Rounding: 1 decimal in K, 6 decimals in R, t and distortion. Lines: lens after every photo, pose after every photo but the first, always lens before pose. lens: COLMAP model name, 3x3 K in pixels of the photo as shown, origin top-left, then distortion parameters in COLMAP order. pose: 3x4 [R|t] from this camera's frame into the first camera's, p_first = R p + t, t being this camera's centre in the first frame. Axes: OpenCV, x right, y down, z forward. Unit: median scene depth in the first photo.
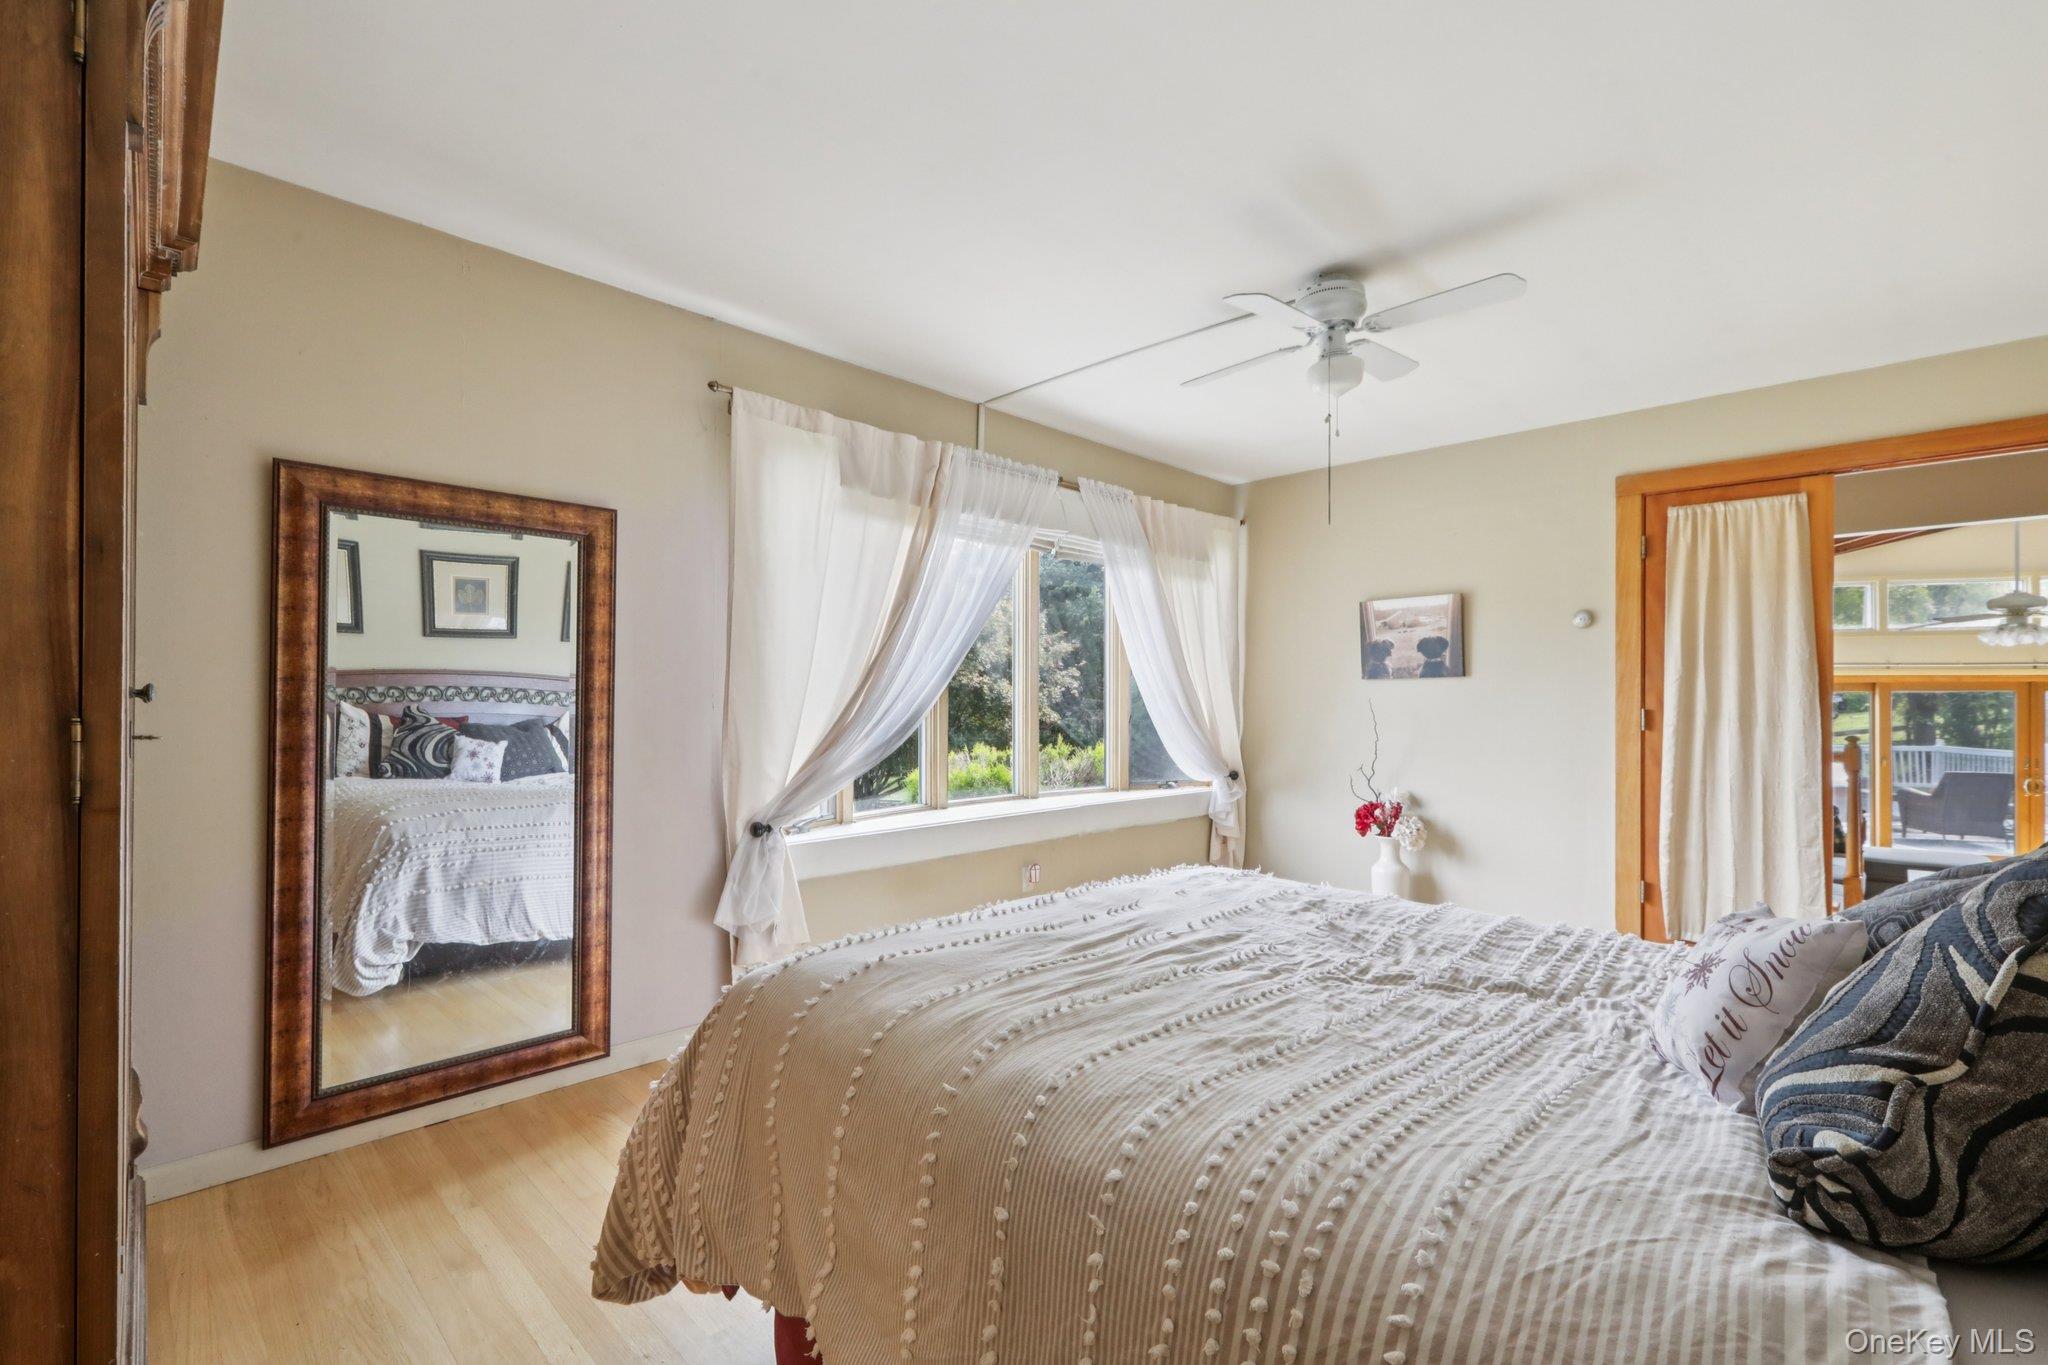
lens RADIAL K [[896.9, 0, 1027.7], [0, 896.9, 693.3], [0, 0, 1]] dist [-0.002519, 0.001629]
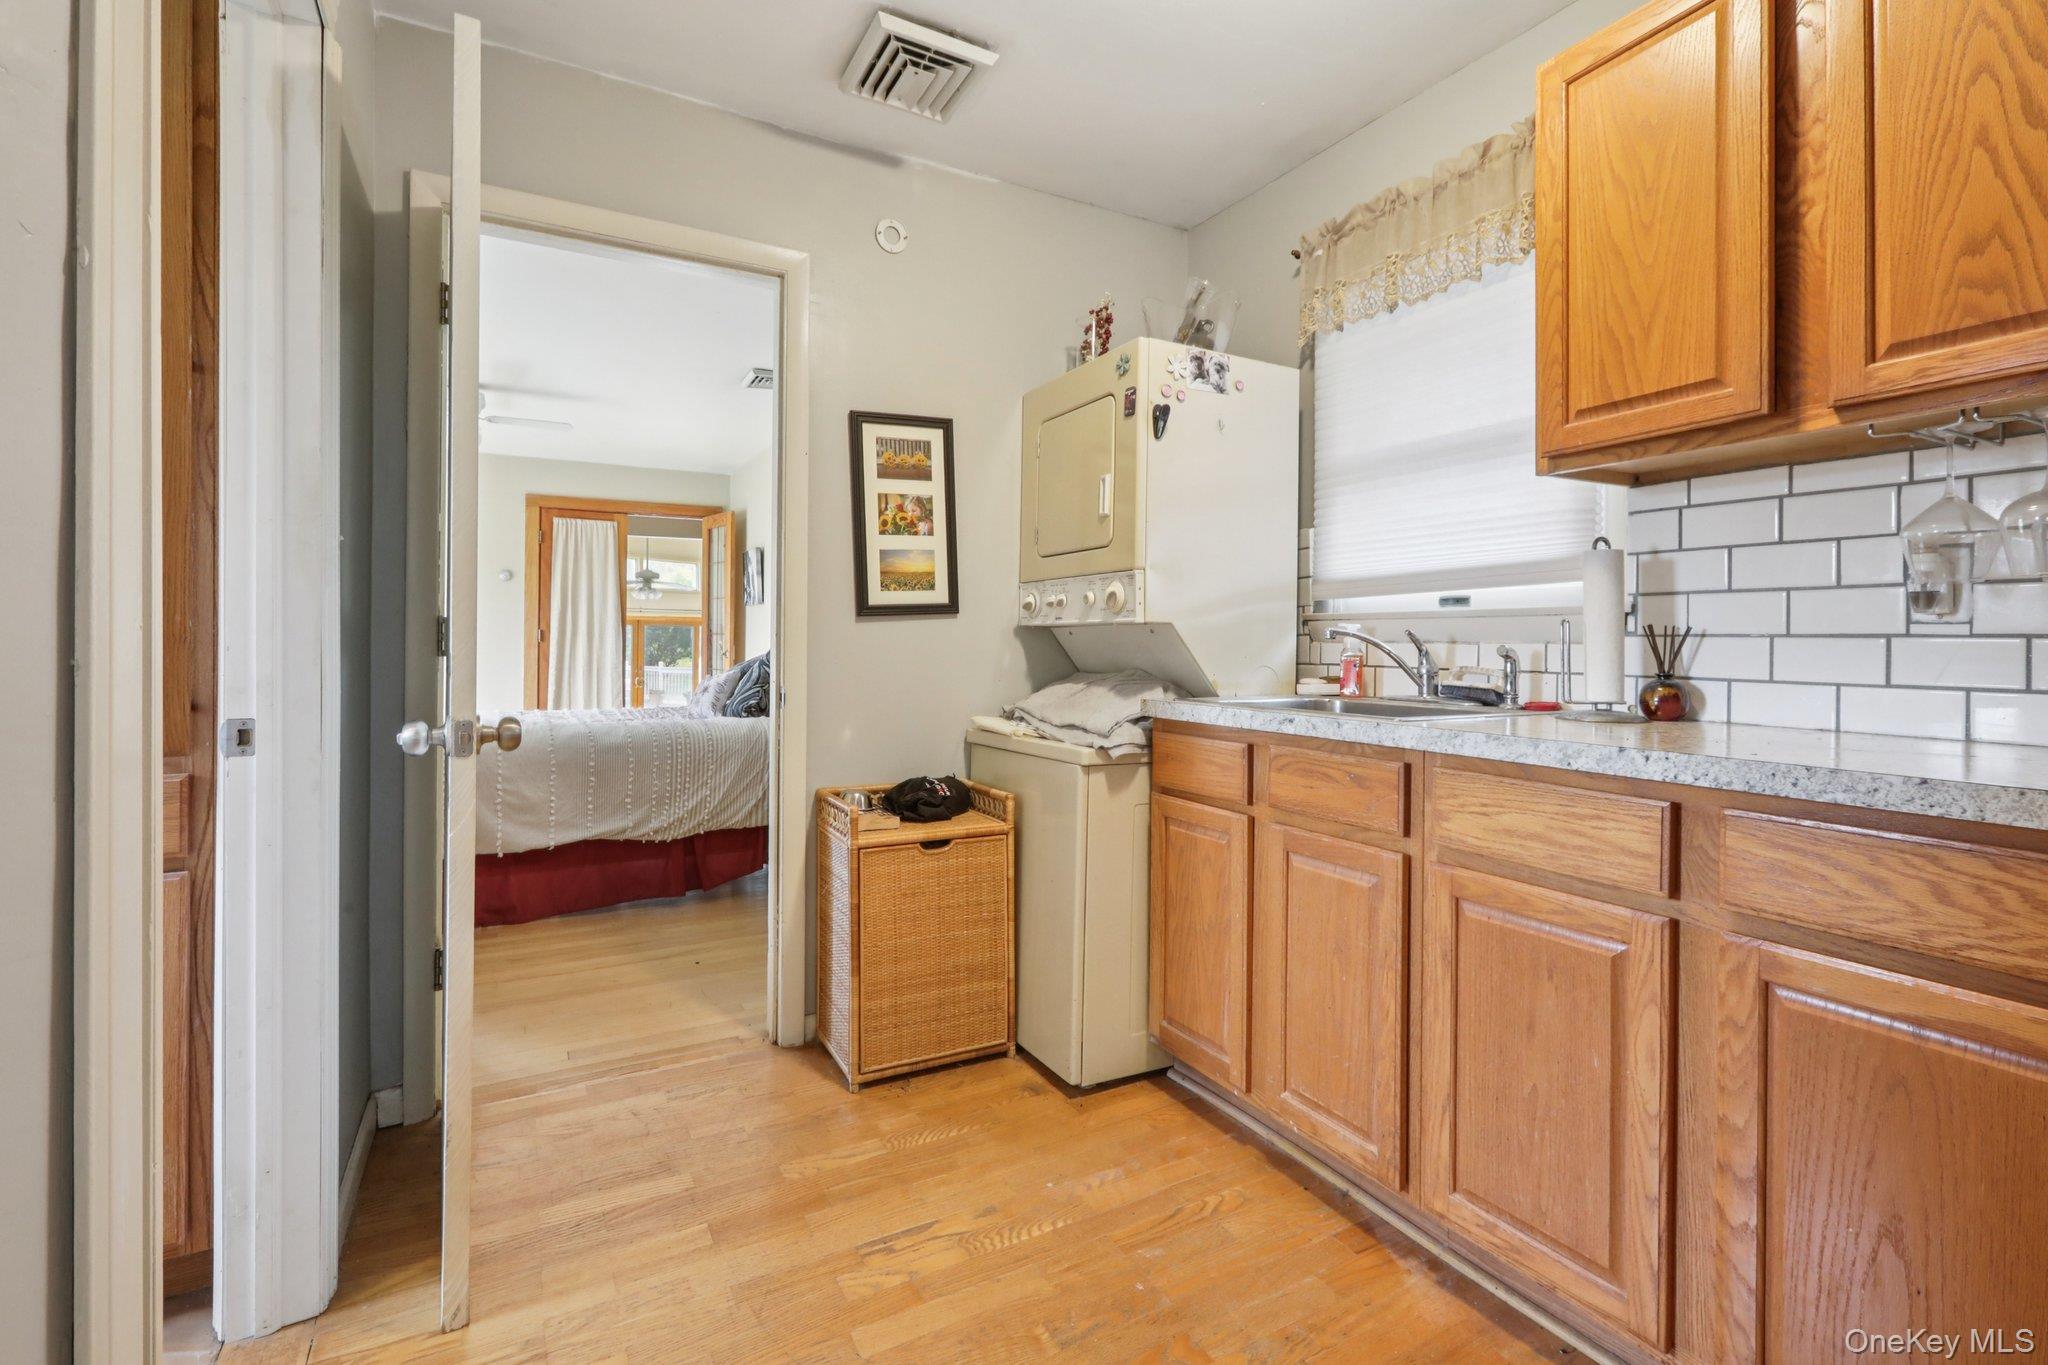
lens RADIAL K [[896.9, 0, 1000.9], [0, 896.9, 641.6], [0, 0, 1]] dist [-0.002519, 0.001629]
pose [[0.294104, -0.004724, 0.955762, -0.668226], [-0.009895, 0.999919, 0.007987, 0.016972], [-0.955722, -0.011806, 0.294033, -0.348792]]
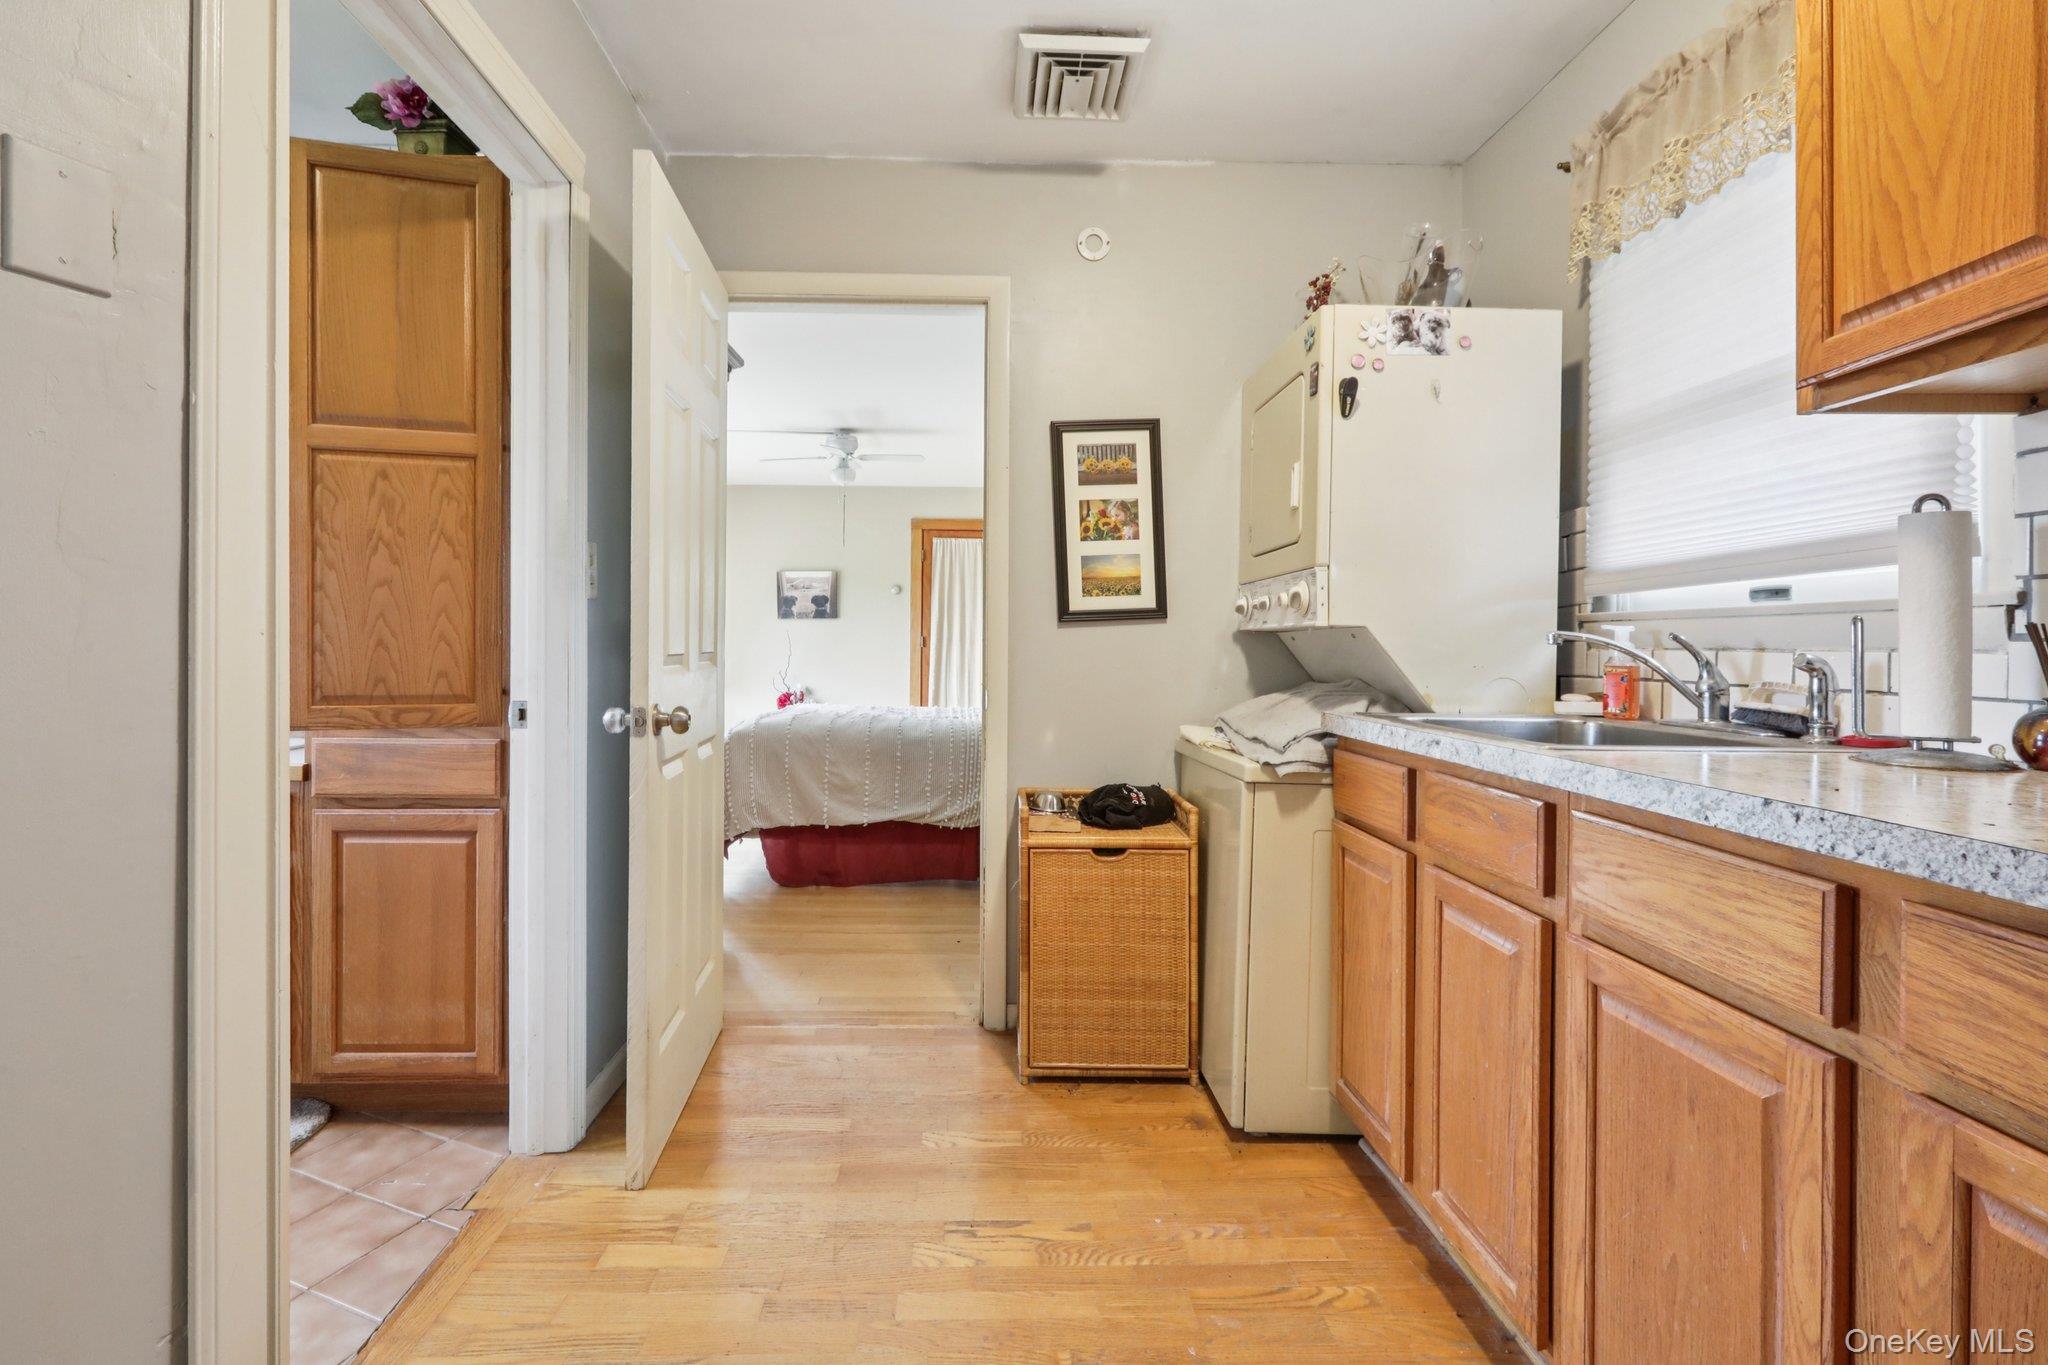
lens RADIAL K [[896.9, 0, 1002.2], [0, 896.9, 644.8], [0, 0, 1]] dist [-0.002519, 0.001629]
pose [[0.690175, -0.000121, 0.723642, -0.593433], [-0.008543, 0.999929, 0.008316, 0.016597], [-0.723592, -0.011921, 0.690125, -0.476436]]
